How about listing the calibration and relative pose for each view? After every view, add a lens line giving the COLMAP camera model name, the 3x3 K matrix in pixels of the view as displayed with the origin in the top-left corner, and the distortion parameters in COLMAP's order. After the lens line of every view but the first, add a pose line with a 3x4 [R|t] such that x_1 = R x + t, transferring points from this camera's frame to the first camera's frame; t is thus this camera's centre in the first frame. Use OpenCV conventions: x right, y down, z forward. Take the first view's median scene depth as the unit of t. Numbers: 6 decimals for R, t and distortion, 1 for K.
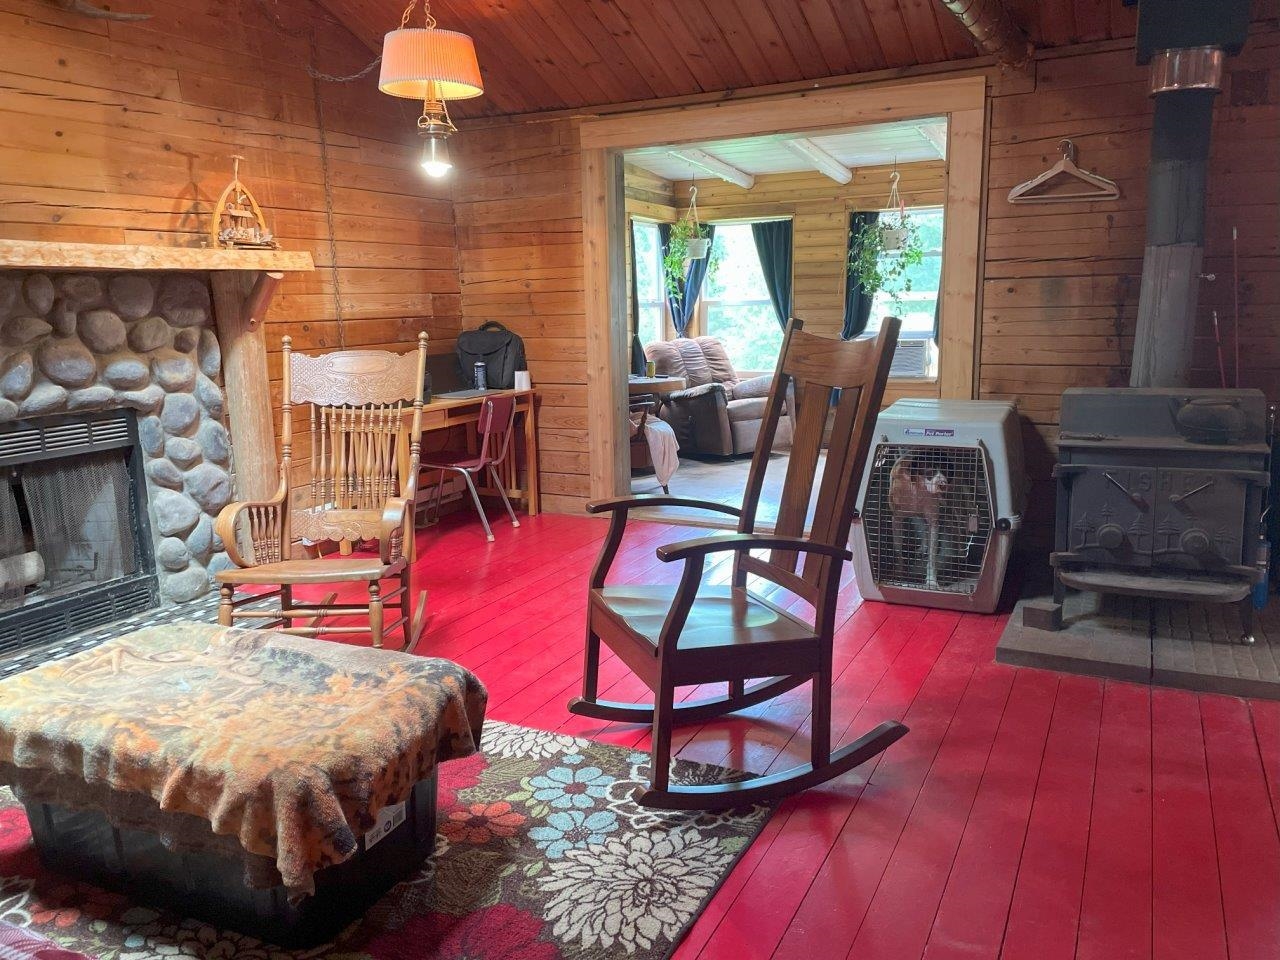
lens RADIAL K [[975.9, 0, 640.0], [0, 975.9, 480.0], [0, 0, 1]] dist [0.078652, -0.111561]
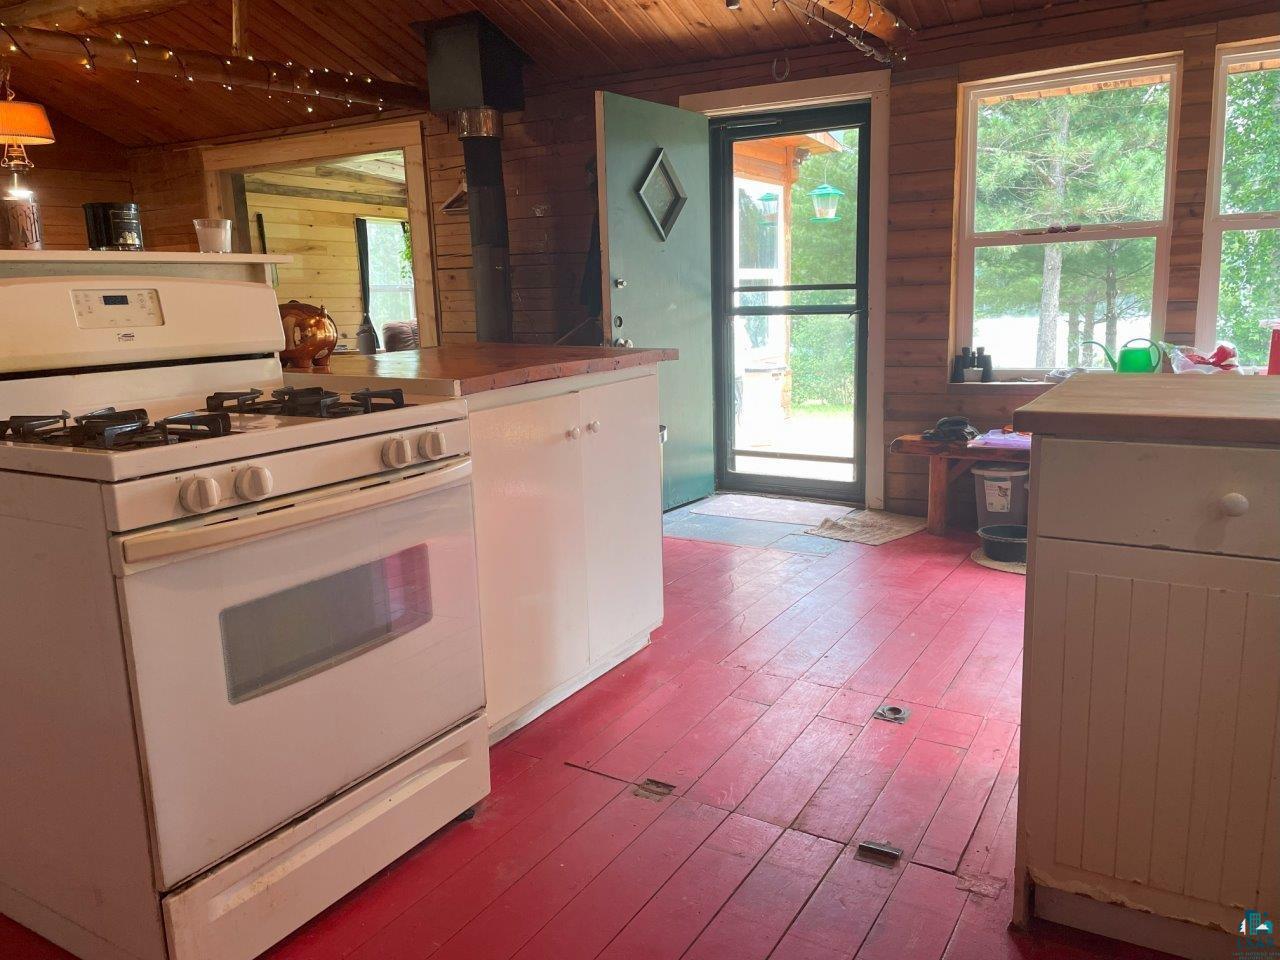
lens RADIAL K [[975.9, 0, 640.0], [0, 975.9, 480.0], [0, 0, 1]] dist [0.078652, -0.111561]
pose [[0.997558, 0.005485, -0.069626, 0.728755], [-0.004624, 0.999911, 0.012523, 0.069556], [0.069689, -0.012171, 0.997495, -0.339552]]
